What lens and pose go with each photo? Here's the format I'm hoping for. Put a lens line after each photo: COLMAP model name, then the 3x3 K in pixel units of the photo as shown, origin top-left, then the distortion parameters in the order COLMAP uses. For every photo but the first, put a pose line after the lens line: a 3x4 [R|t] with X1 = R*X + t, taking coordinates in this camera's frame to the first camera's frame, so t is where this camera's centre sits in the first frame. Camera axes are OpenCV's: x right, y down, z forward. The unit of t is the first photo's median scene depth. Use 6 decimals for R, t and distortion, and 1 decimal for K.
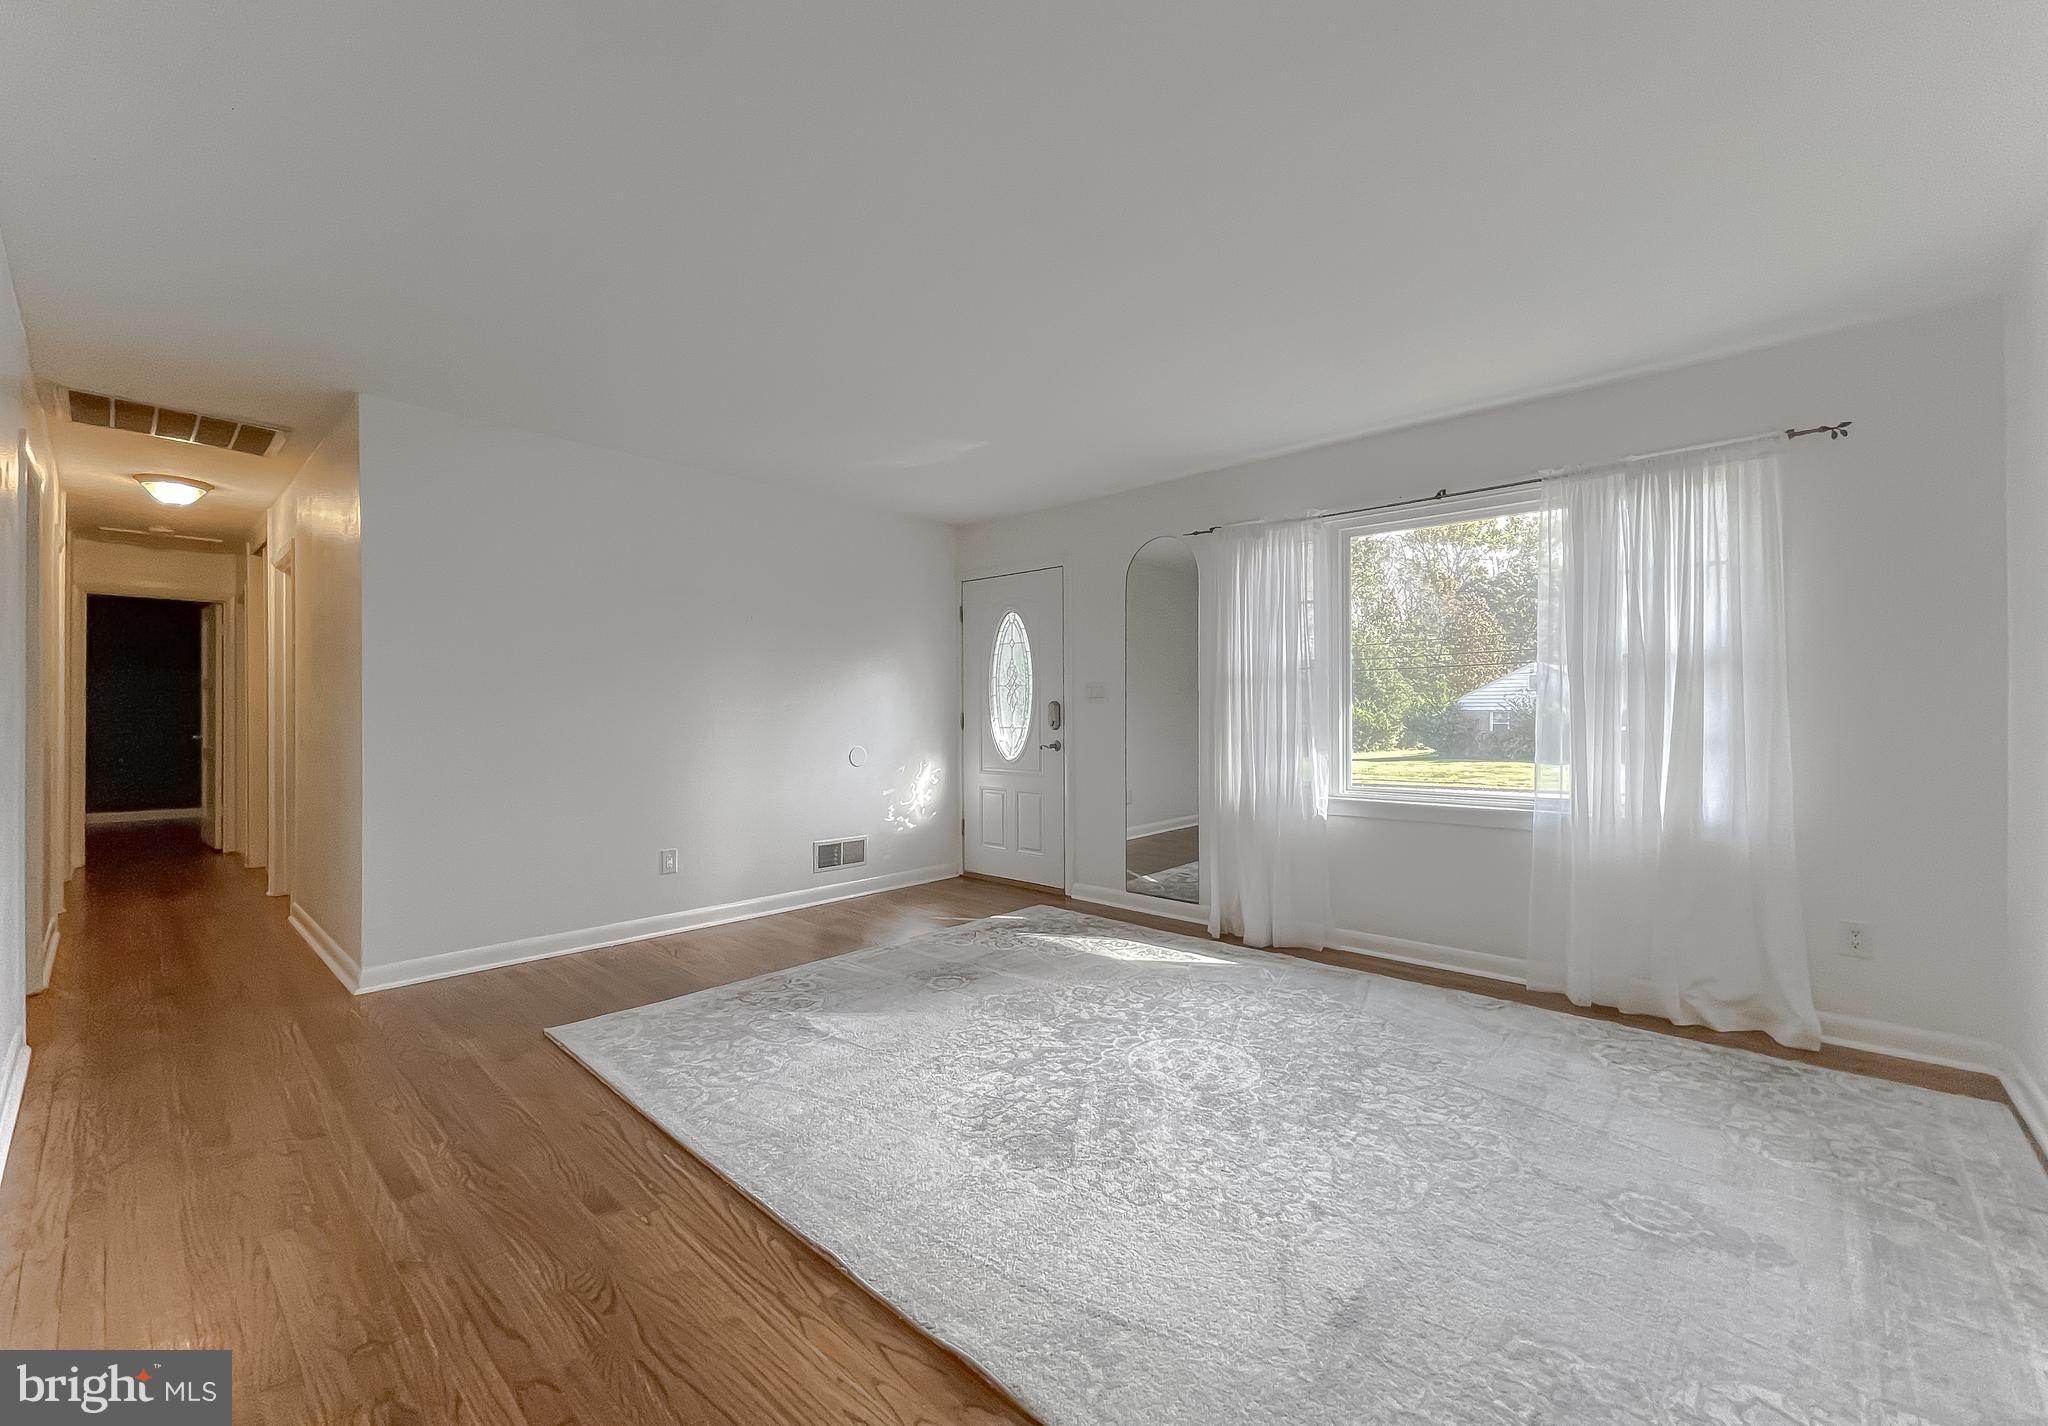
lens RADIAL K [[825.9, 0, 1024.0], [0, 825.9, 713.0], [0, 0, 1]] dist [0.001387, 0.000181]
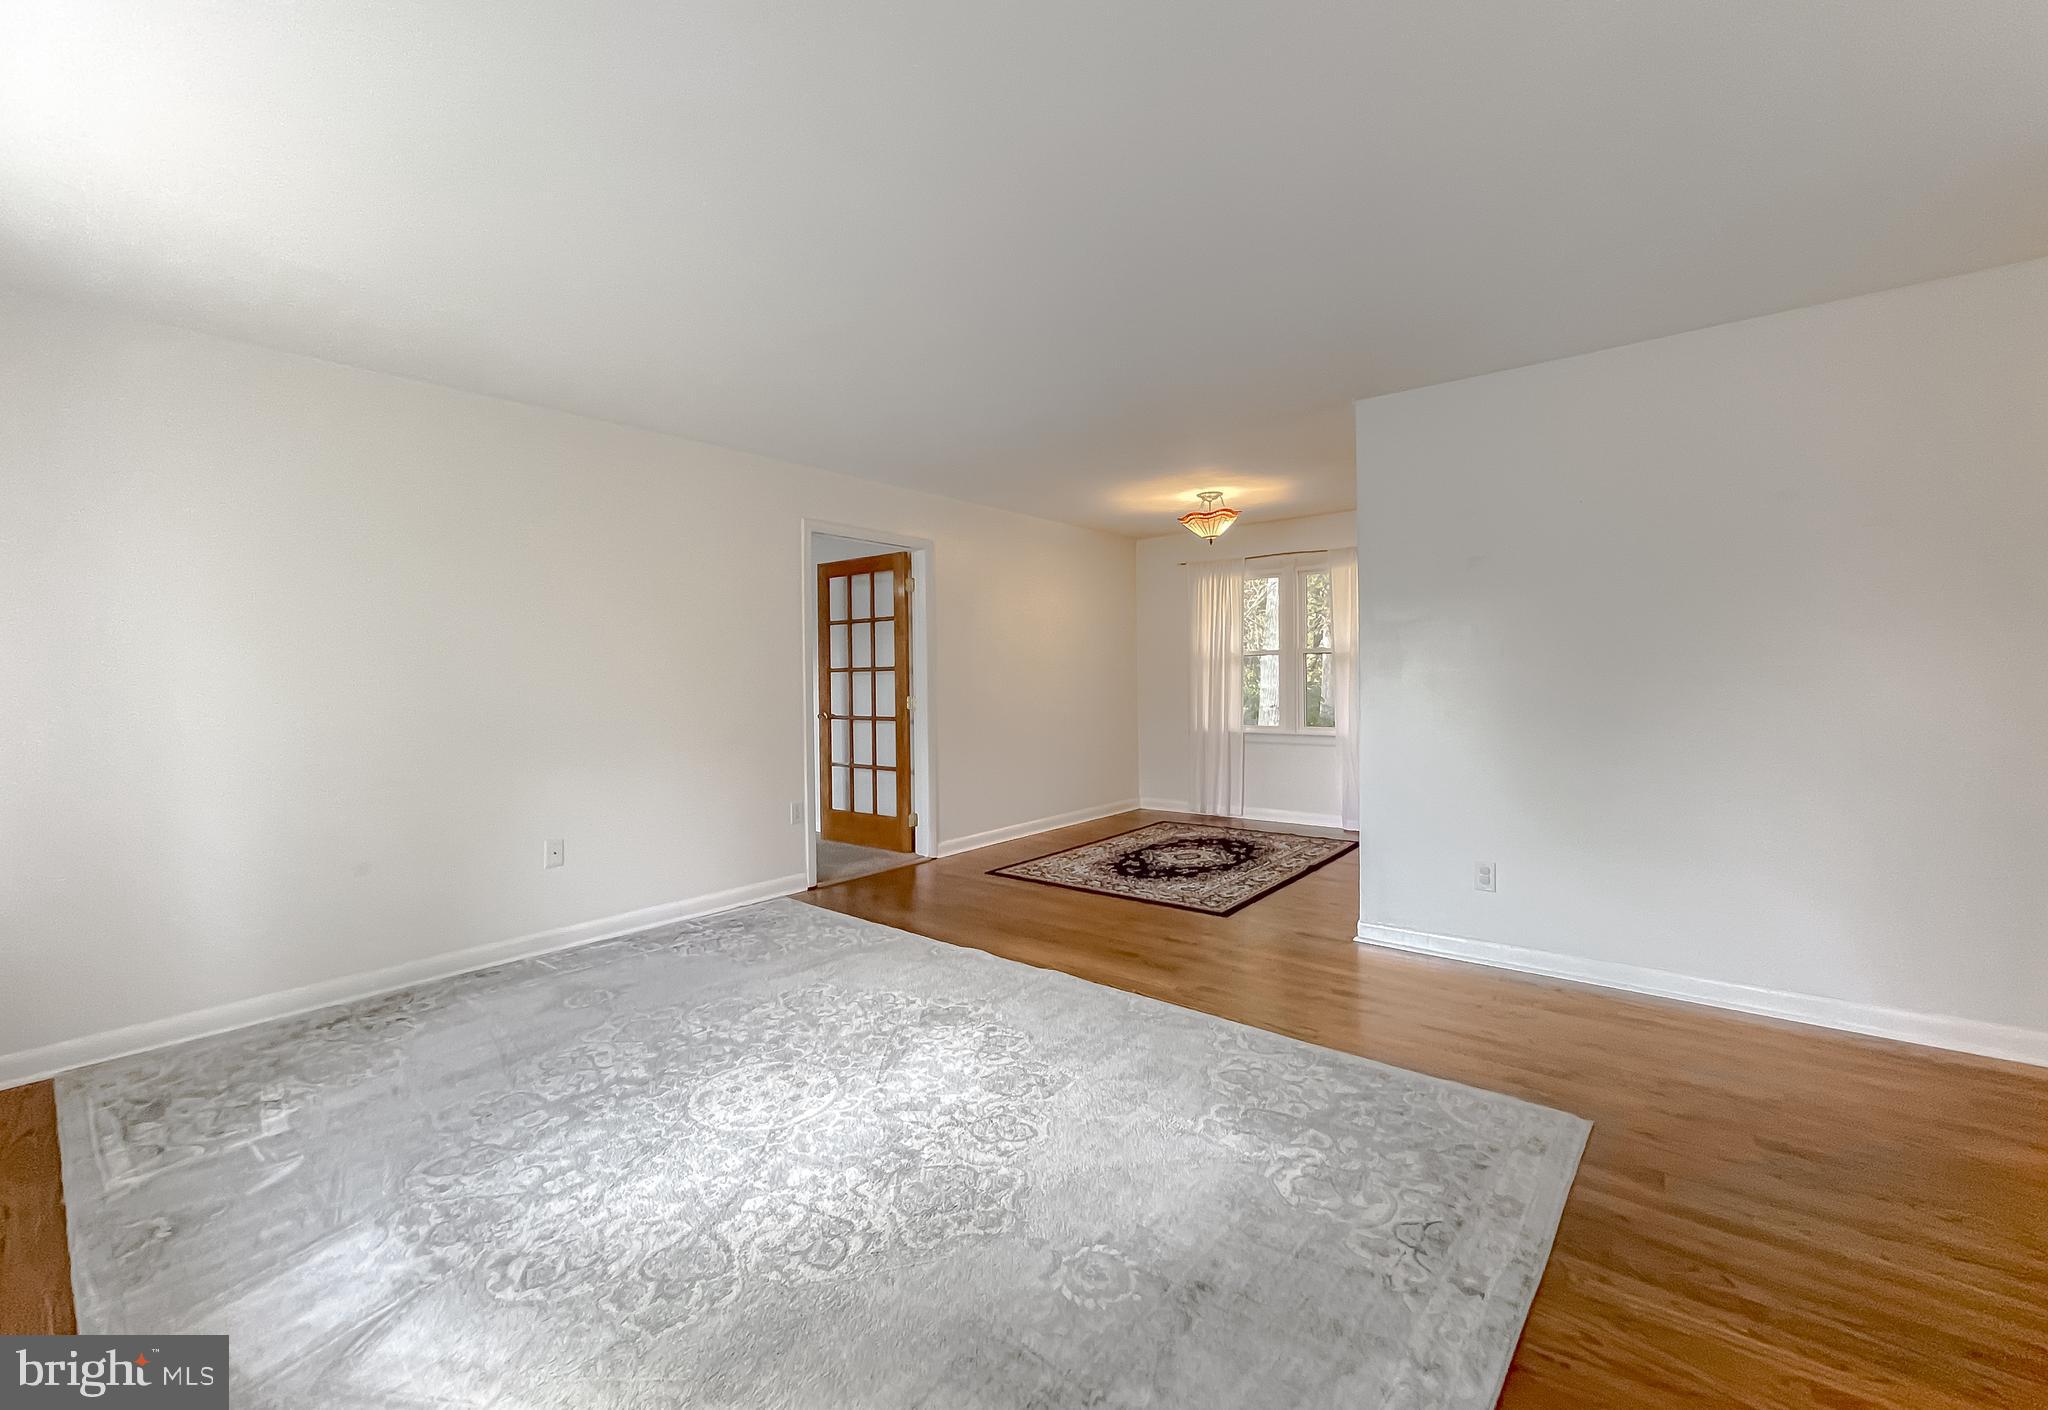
lens RADIAL K [[849.6, 0, 1019.6], [0, 849.6, 692.6], [0, 0, 1]] dist [0.001317, 0.000954]
pose [[-0.998767, 0.013952, -0.047638, -0.035777], [0.013199, 0.999784, 0.016072, -0.027541], [0.047852, 0.015423, -0.998735, 1.896879]]
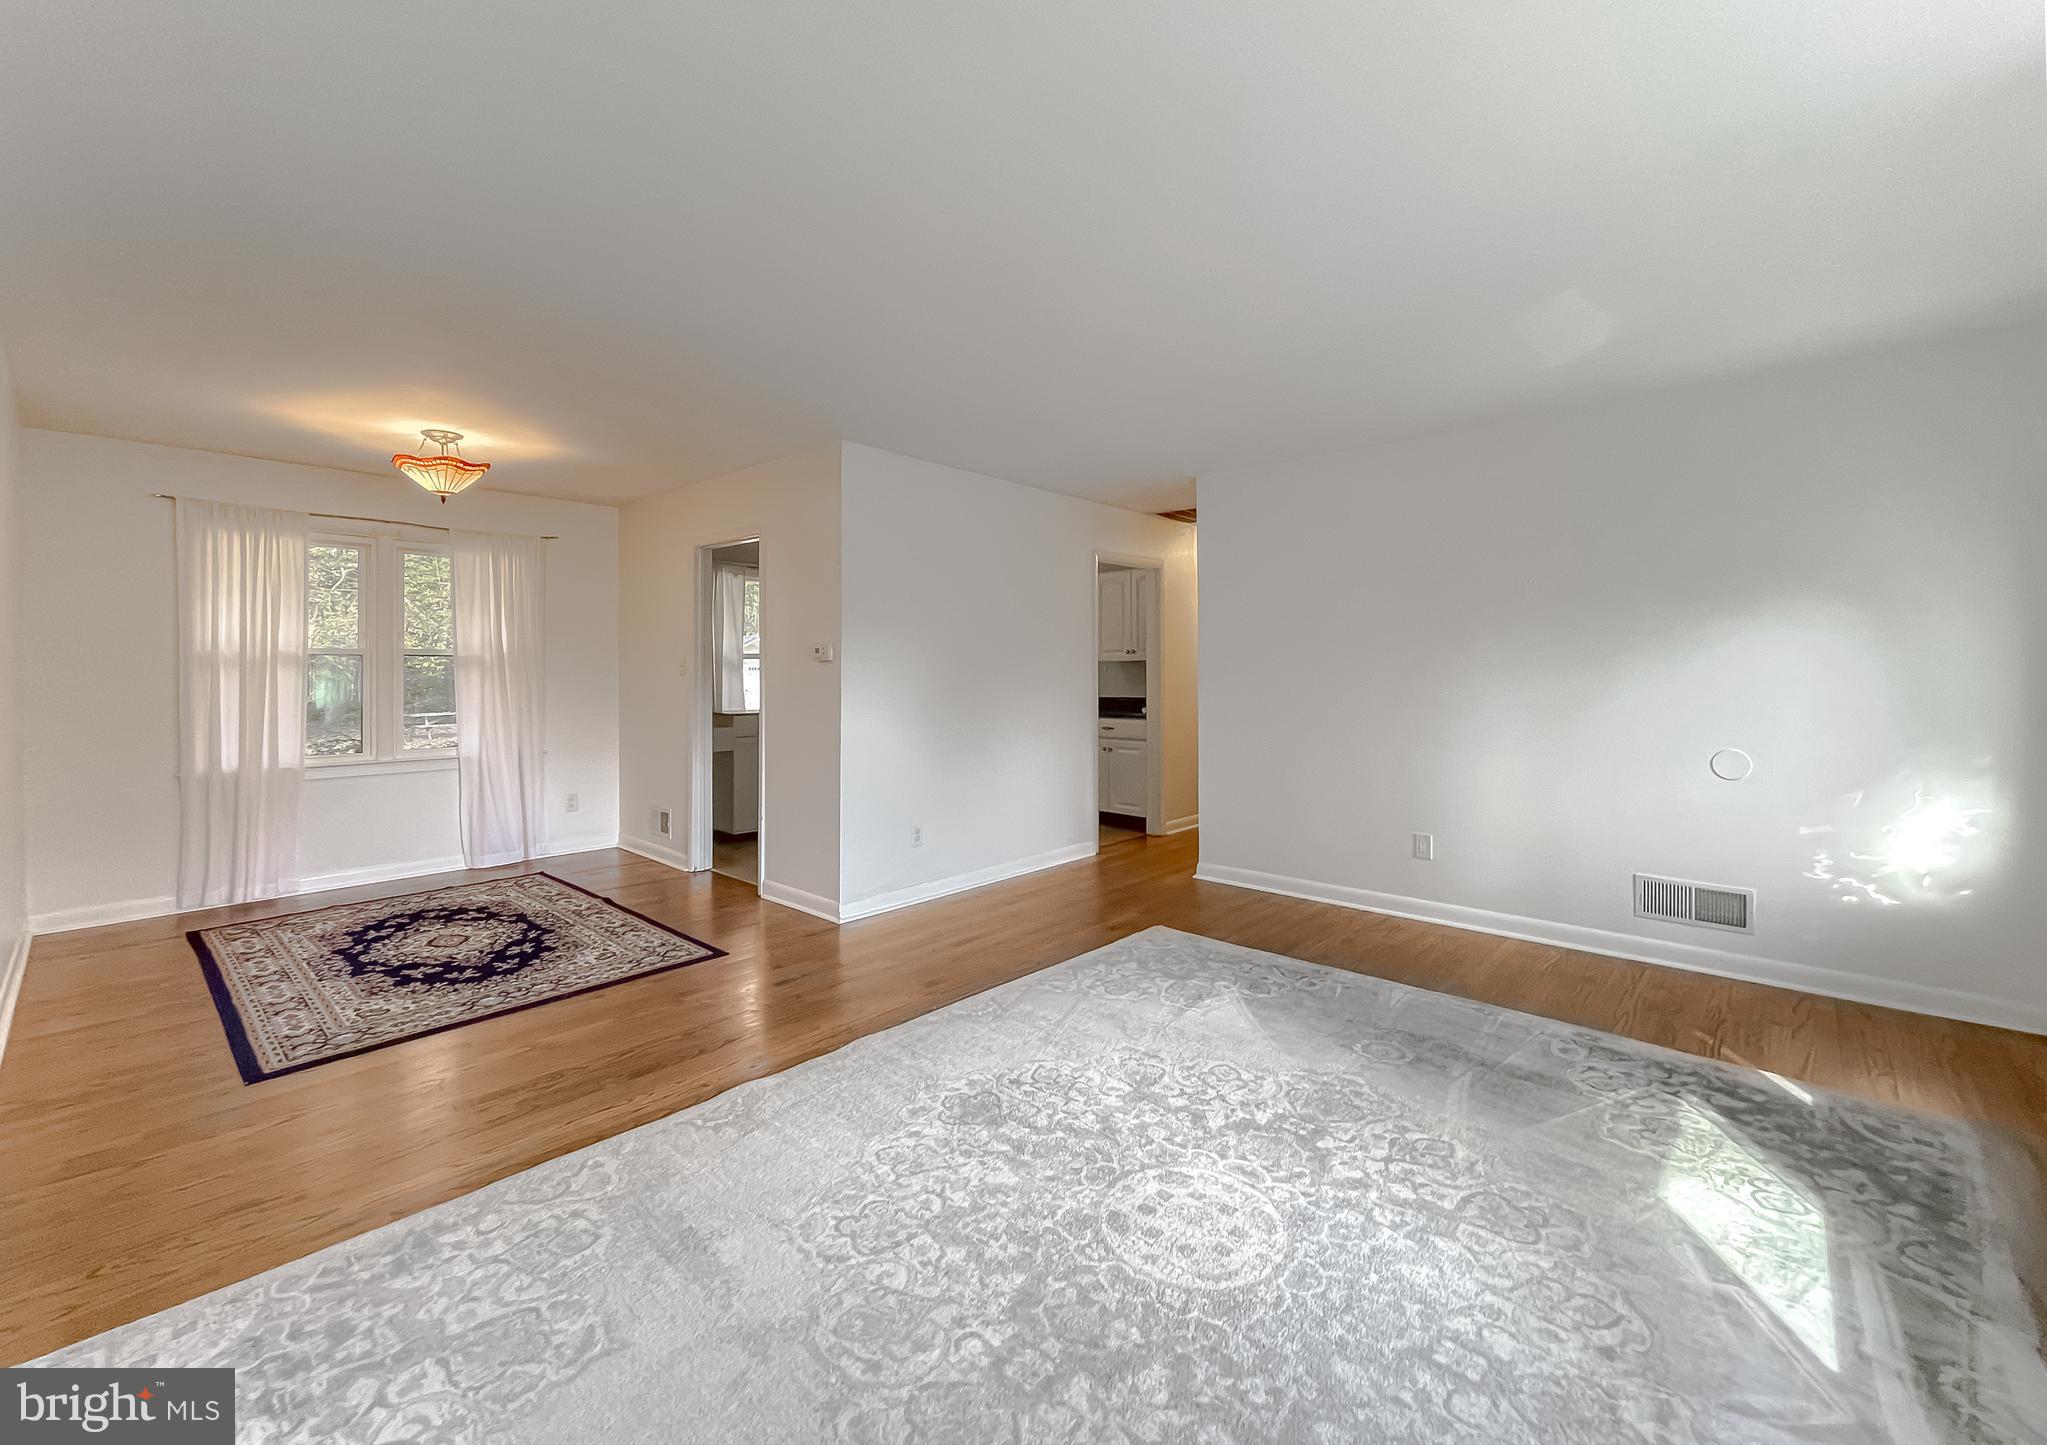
lens RADIAL K [[845.1, 0, 1014.3], [0, 845.1, 669.9], [0, 0, 1]] dist [-0.014692, 0.012034]
pose [[-0.003189, -0.002514, -0.999992, 0.905786], [0.005104, 0.999984, -0.002530, -0.045614], [0.999982, -0.005112, -0.003176, 0.833204]]
